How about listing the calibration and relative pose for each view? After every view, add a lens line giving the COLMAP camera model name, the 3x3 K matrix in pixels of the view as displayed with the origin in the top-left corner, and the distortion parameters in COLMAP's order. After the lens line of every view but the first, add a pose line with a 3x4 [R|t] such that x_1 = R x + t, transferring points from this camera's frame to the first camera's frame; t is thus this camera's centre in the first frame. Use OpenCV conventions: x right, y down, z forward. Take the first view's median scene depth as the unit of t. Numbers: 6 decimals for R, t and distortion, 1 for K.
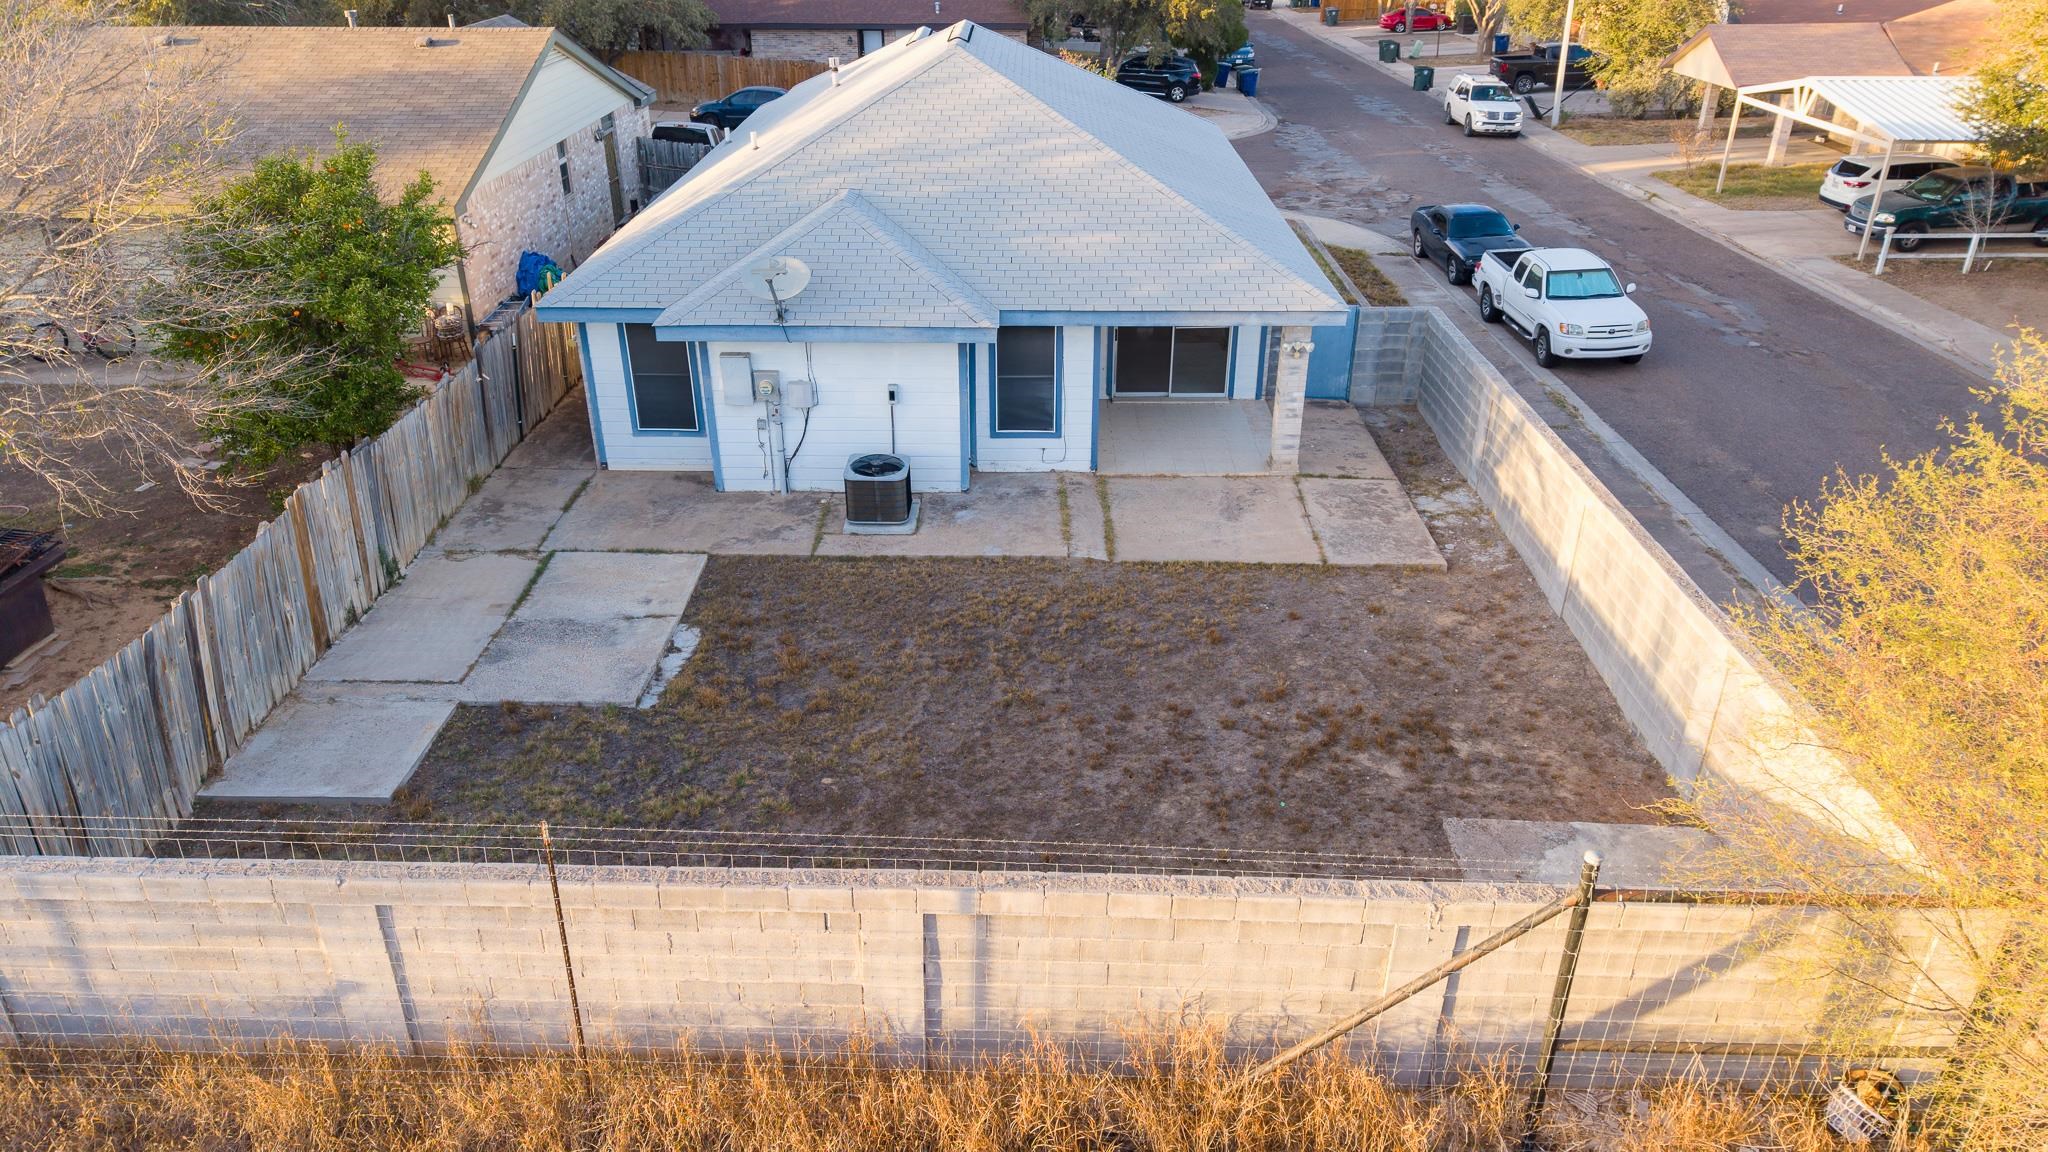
lens RADIAL K [[1345.9, 0, 1033.1], [0, 1345.9, 575.7], [0, 0, 1]] dist [0.093662, -0.141715]
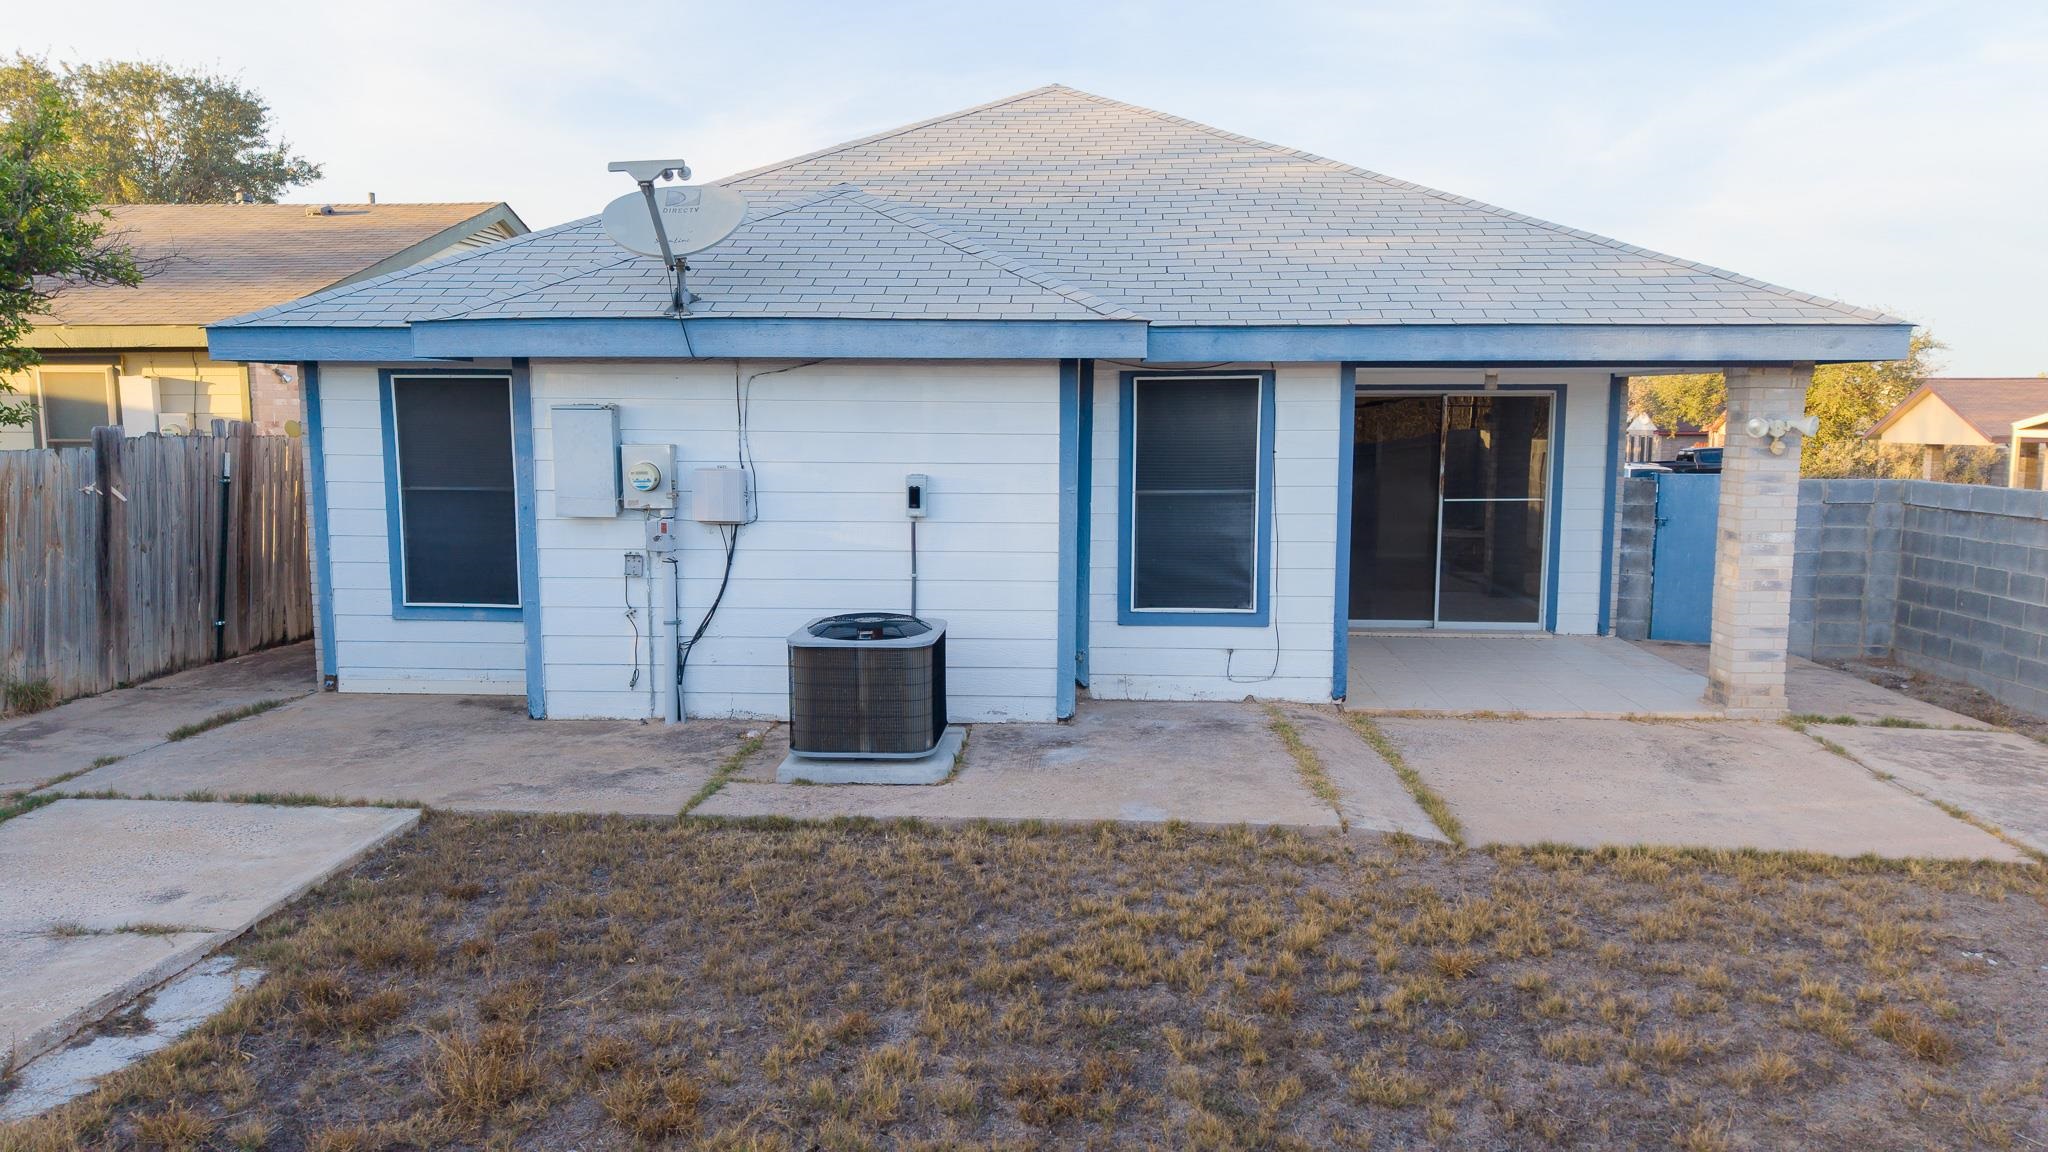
lens RADIAL K [[1356.0, 0, 1024.0], [0, 1356.0, 576.0], [0, 0, 1]] dist [0.046937, -0.057135]
pose [[0.998287, 0.005650, -0.058236, -0.039815], [-0.025451, 0.938162, -0.345259, 0.051110], [0.052684, 0.346150, 0.936699, 0.580233]]
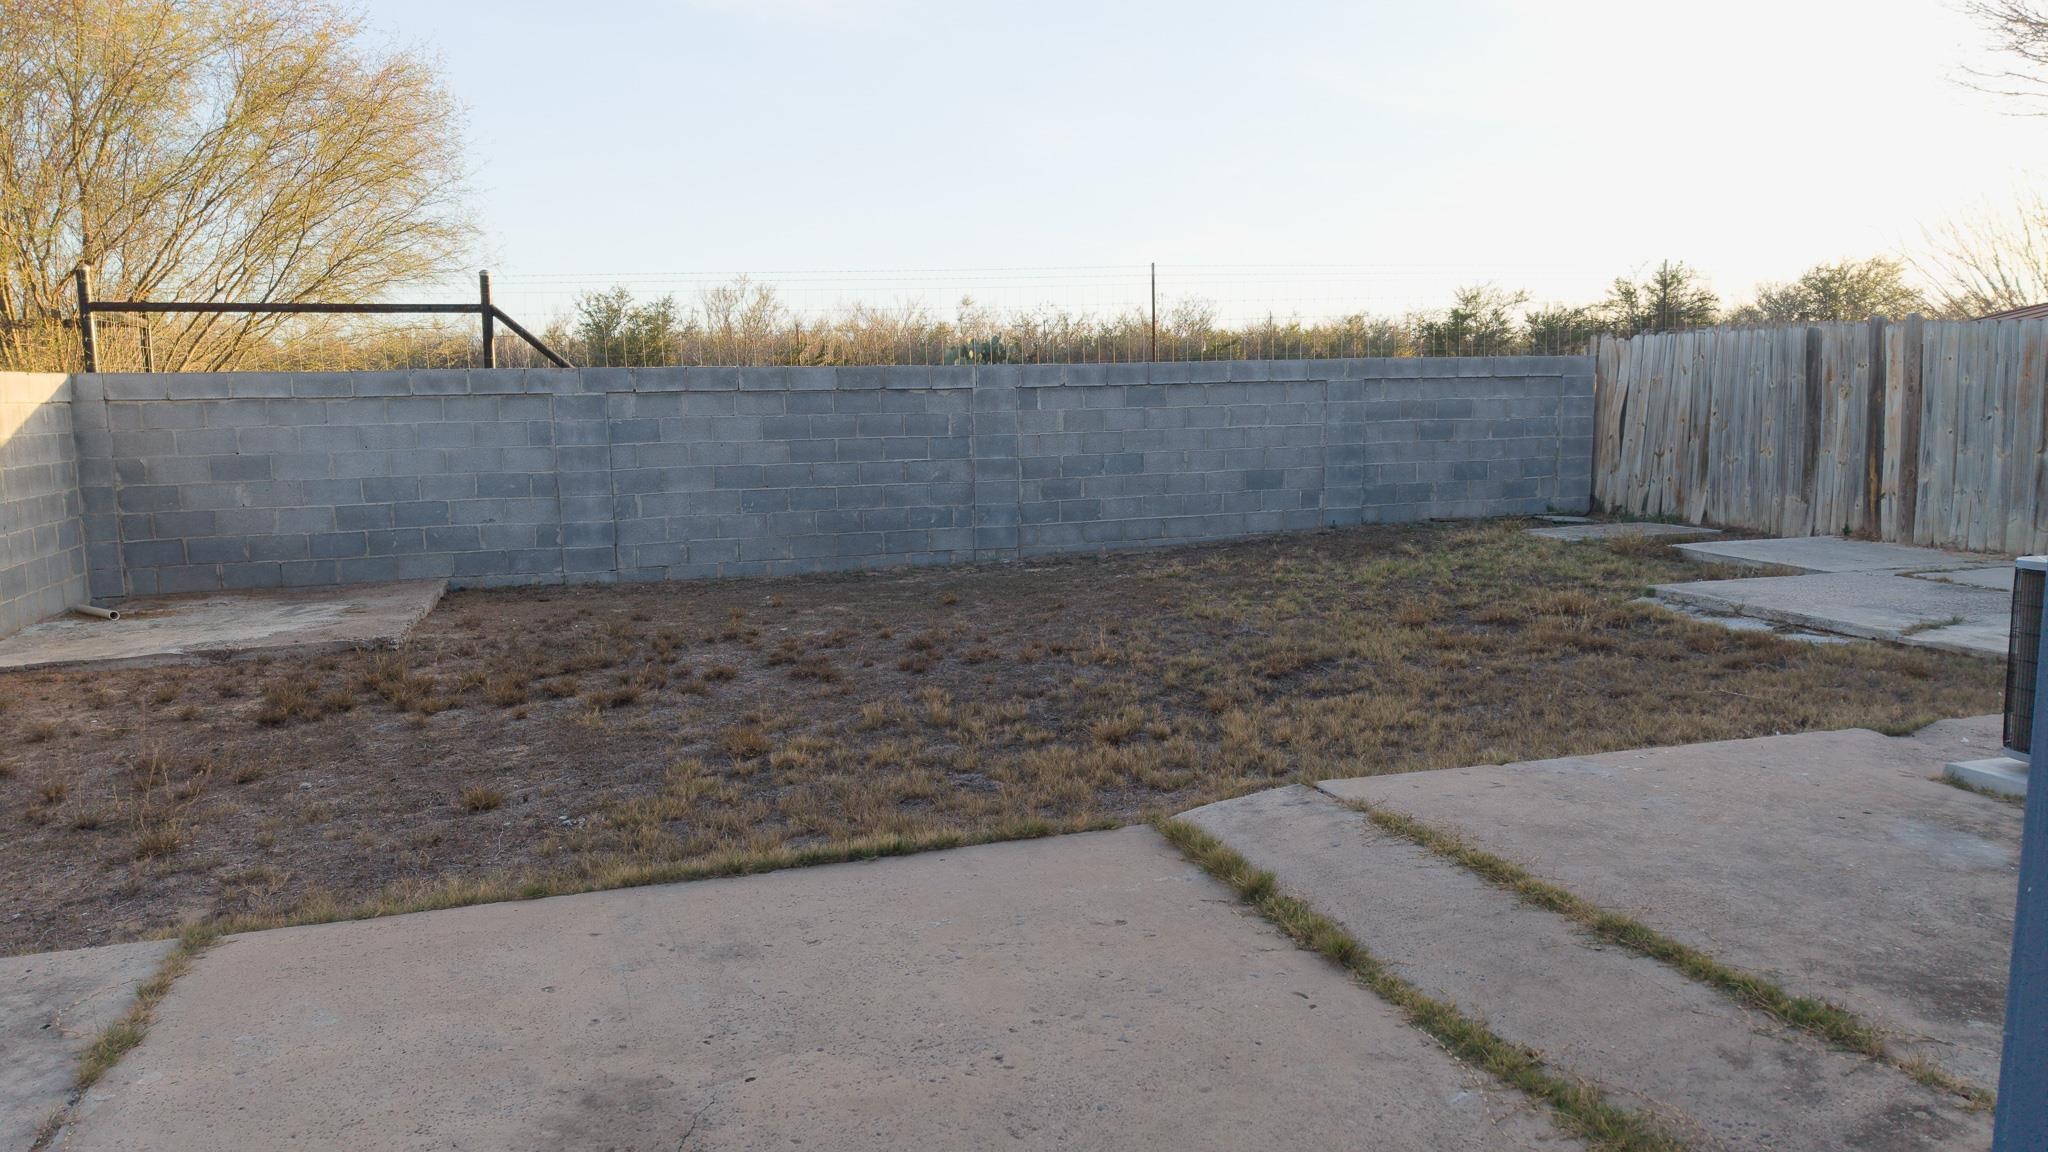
lens RADIAL K [[1356.0, 0, 1024.0], [0, 1356.0, 576.0], [0, 0, 1]] dist [0.046937, -0.057135]
pose [[-0.950143, 0.035167, -0.309824, 0.151016], [-0.143186, 0.833456, 0.533713, -0.172917], [0.276994, 0.551466, -0.786867, 1.110125]]
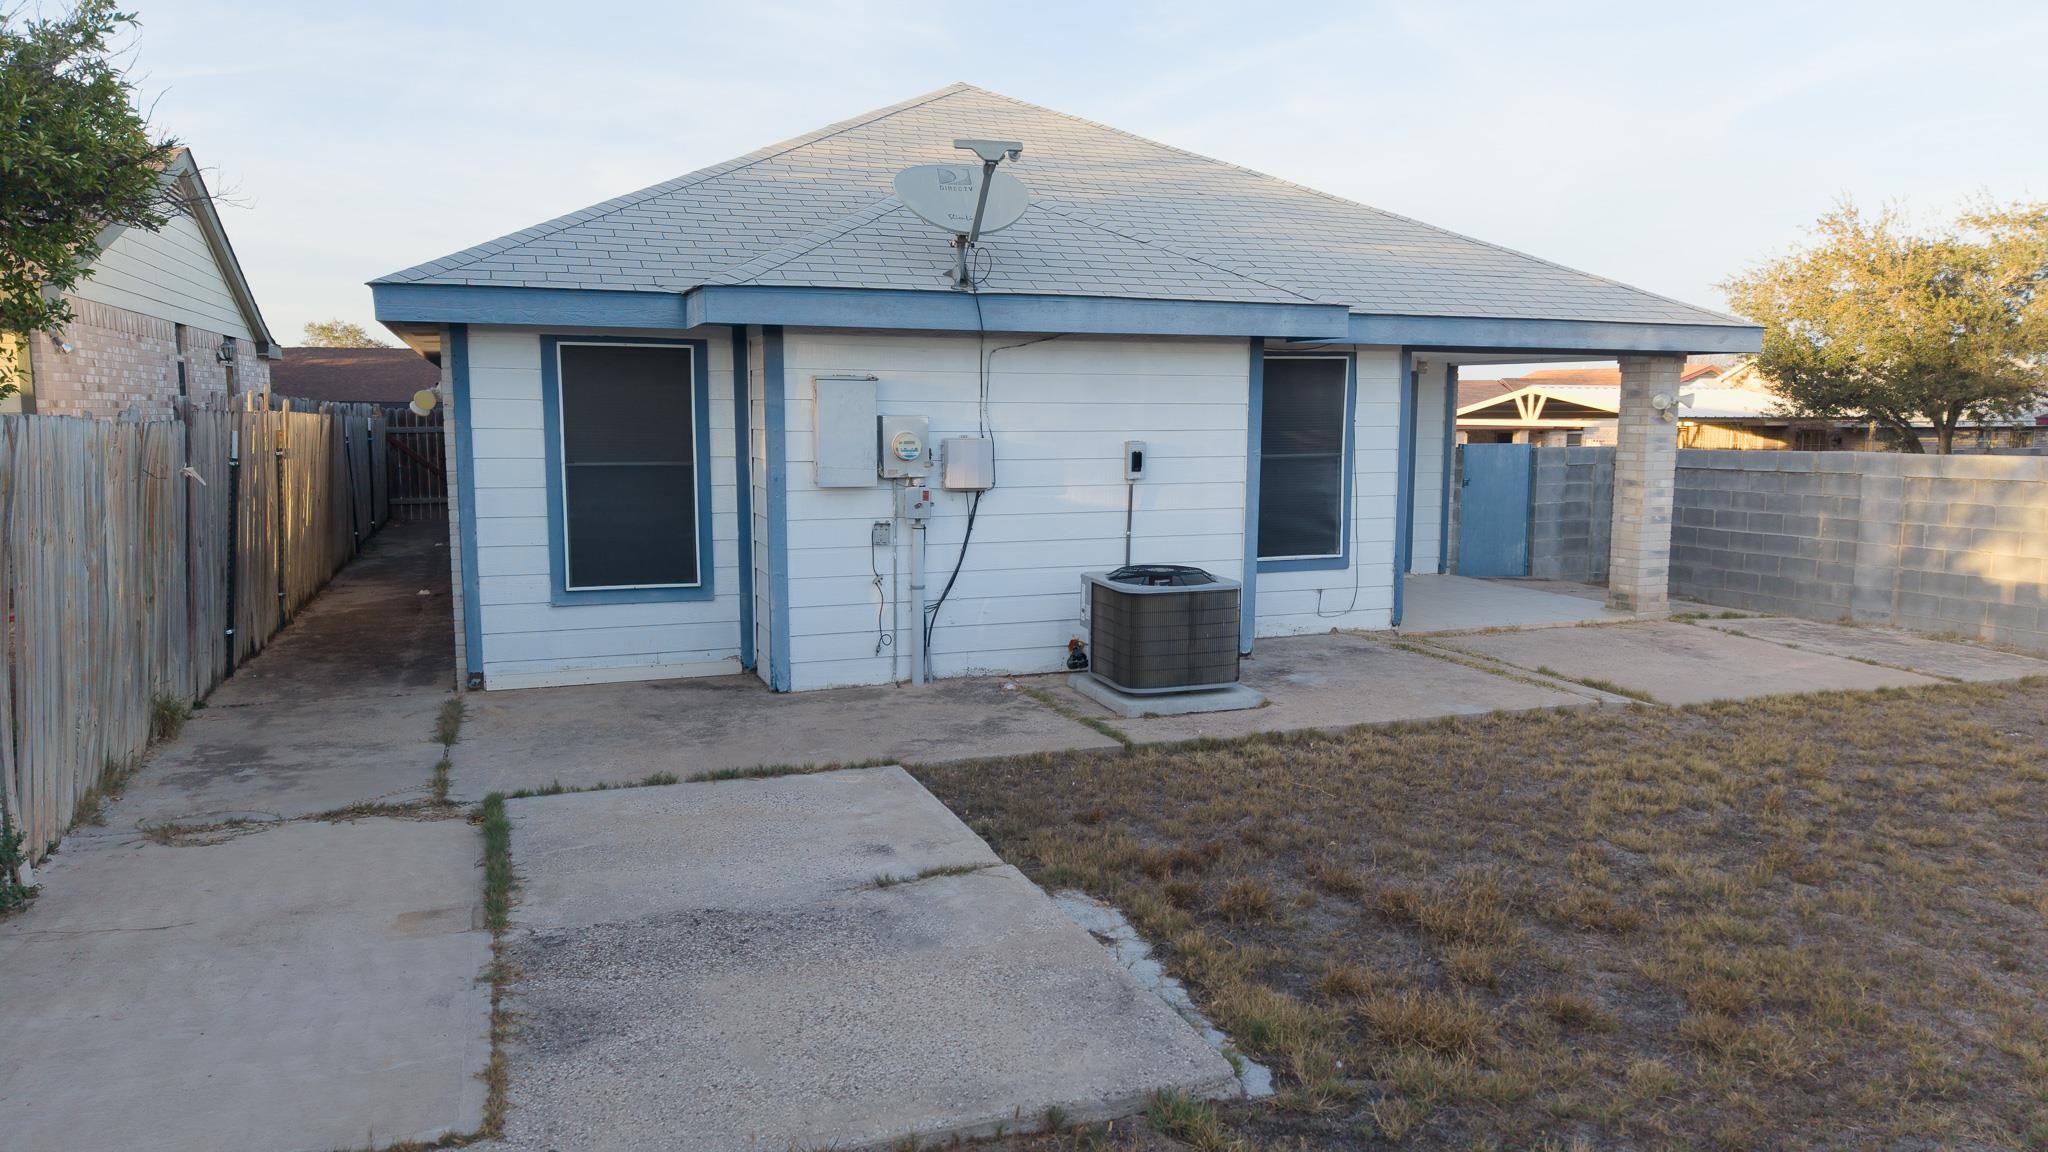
lens RADIAL K [[1356.0, 0, 1024.0], [0, 1356.0, 576.0], [0, 0, 1]] dist [0.046937, -0.057135]
pose [[0.934813, -0.043993, 0.352406, -0.329037], [0.162729, 0.935059, -0.314934, 0.061578], [-0.315666, 0.351751, 0.881264, 0.580920]]
